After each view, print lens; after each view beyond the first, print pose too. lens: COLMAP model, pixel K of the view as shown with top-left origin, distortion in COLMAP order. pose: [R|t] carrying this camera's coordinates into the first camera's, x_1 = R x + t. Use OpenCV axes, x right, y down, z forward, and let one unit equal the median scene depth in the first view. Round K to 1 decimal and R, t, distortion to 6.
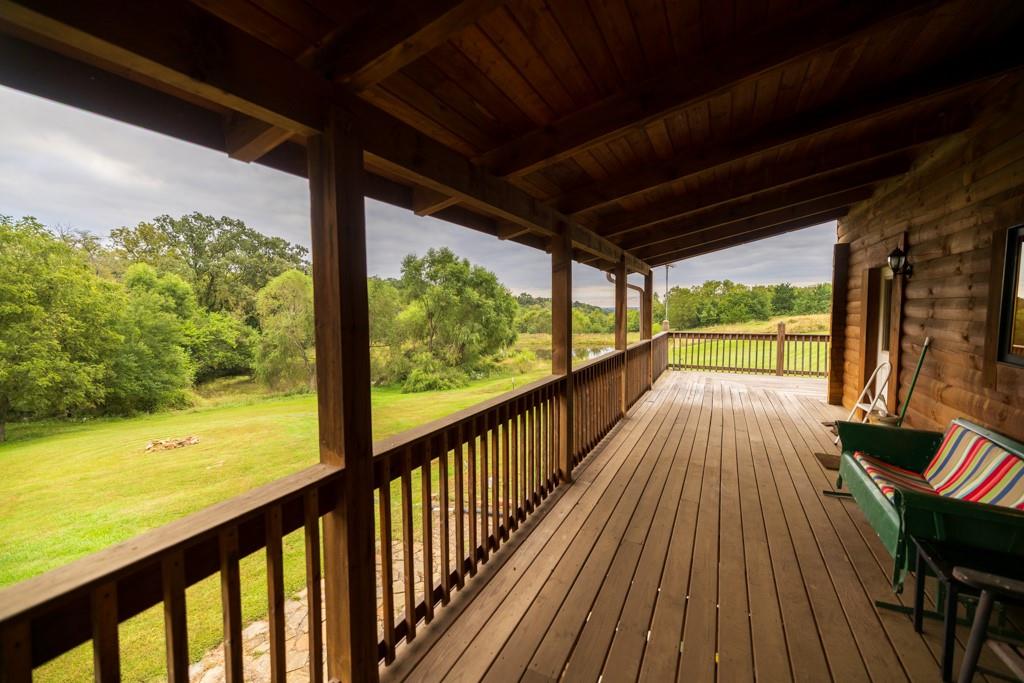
lens RADIAL K [[425.8, 0, 509.6], [0, 425.8, 338.4], [0, 0, 1]] dist [0.000782, 0.000226]
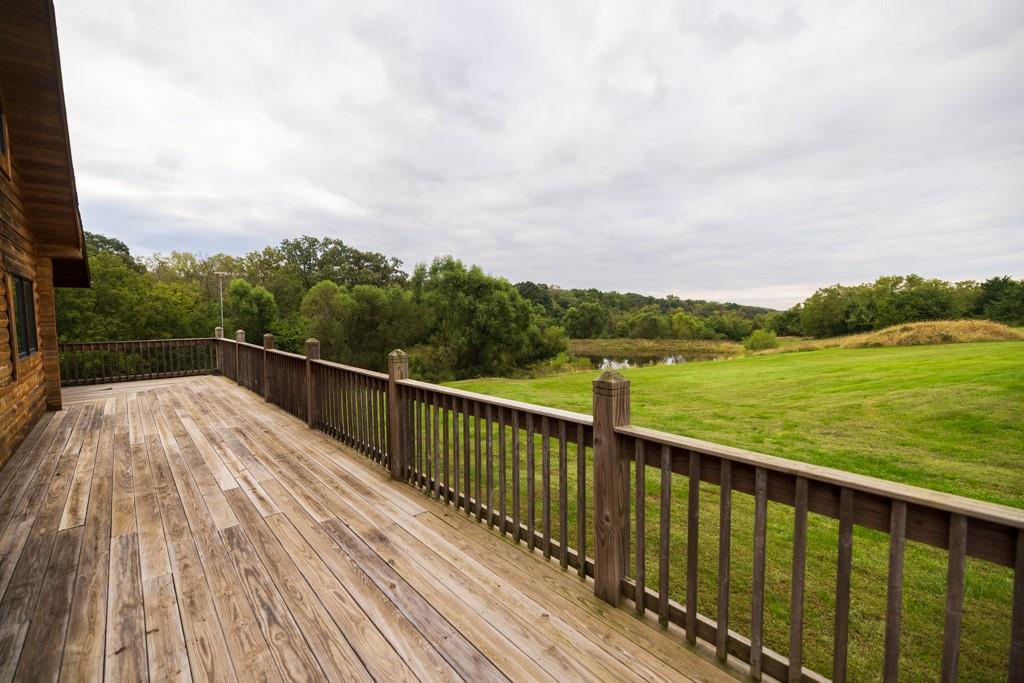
lens RADIAL K [[425.8, 0, 511.5], [0, 425.8, 341.3], [0, 0, 1]] dist [0.000782, 0.000226]
pose [[0.933647, 0.022745, -0.357472, 0.264900], [-0.023111, 0.999728, 0.003248, -0.004932], [0.357449, 0.005229, 0.933918, 0.048939]]
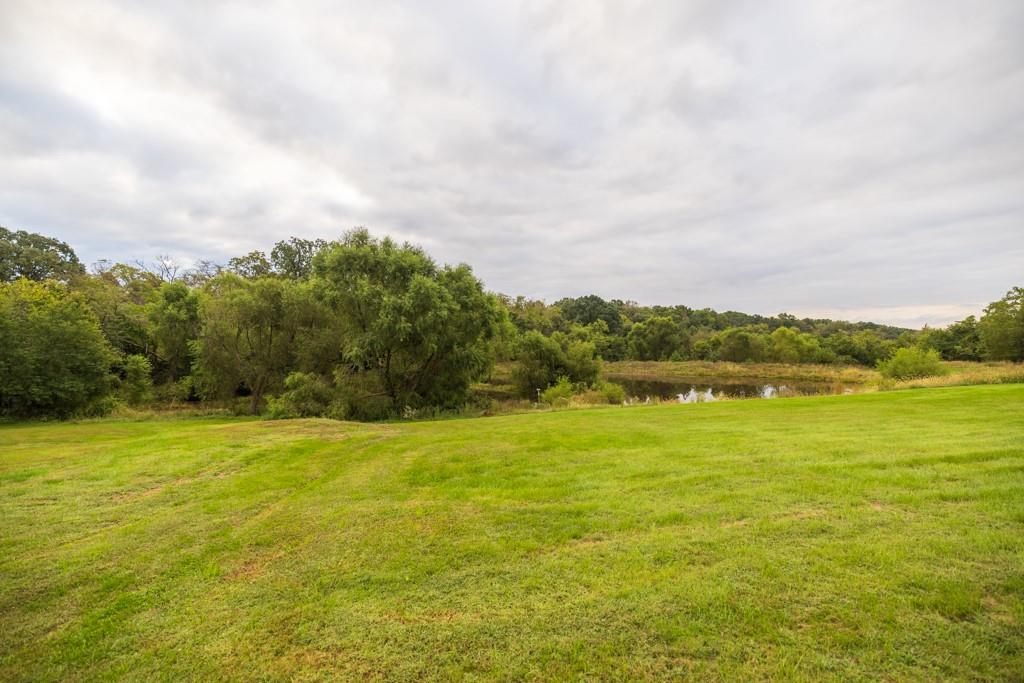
lens RADIAL K [[425.8, 0, 511.0], [0, 425.8, 338.9], [0, 0, 1]] dist [0.000782, 0.000226]
pose [[0.831455, 0.002305, -0.555588, 0.320042], [-0.037037, 0.997997, -0.051287, 0.000175], [0.554357, 0.063220, 0.829875, 0.385317]]
